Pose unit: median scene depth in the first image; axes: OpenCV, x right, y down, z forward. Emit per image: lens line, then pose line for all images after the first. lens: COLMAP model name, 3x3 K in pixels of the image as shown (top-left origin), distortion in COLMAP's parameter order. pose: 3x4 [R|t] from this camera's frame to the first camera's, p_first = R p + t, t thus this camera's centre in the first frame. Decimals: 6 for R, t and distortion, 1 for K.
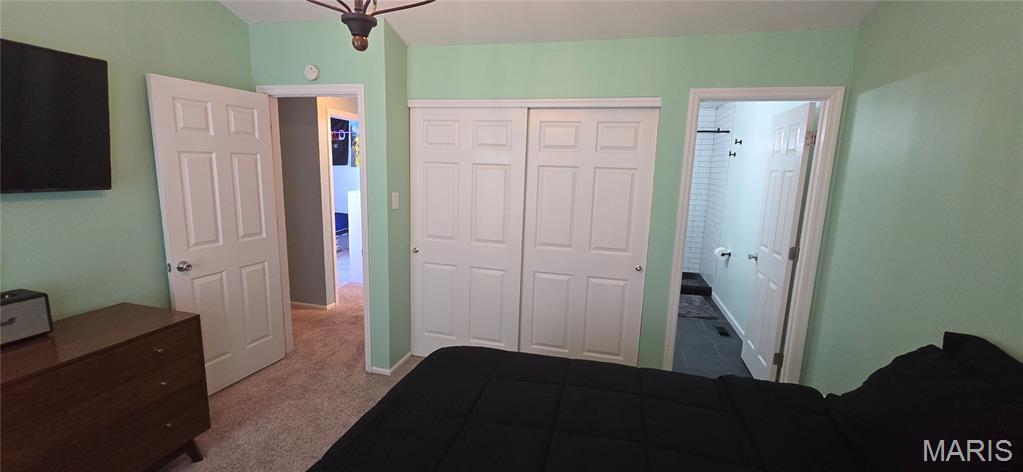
lens RADIAL K [[415.1, 0, 511.1], [0, 415.1, 233.9], [0, 0, 1]] dist [-0.003408, 0.000441]
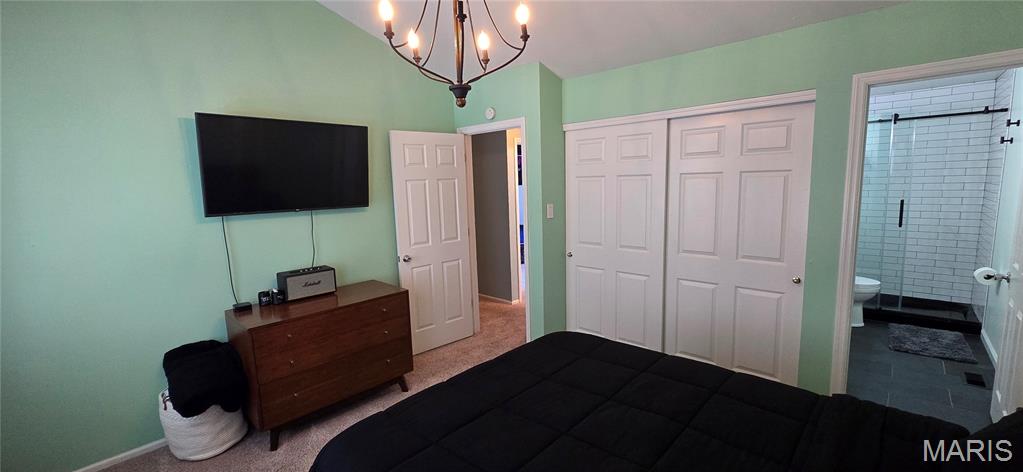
lens RADIAL K [[415.1, 0, 511.1], [0, 415.1, 233.9], [0, 0, 1]] dist [-0.003408, 0.000441]
pose [[0.874038, 0.004661, -0.485835, 0.196718], [-0.022703, 0.999254, -0.031257, 0.023824], [0.485327, 0.038349, 0.873491, -0.081479]]
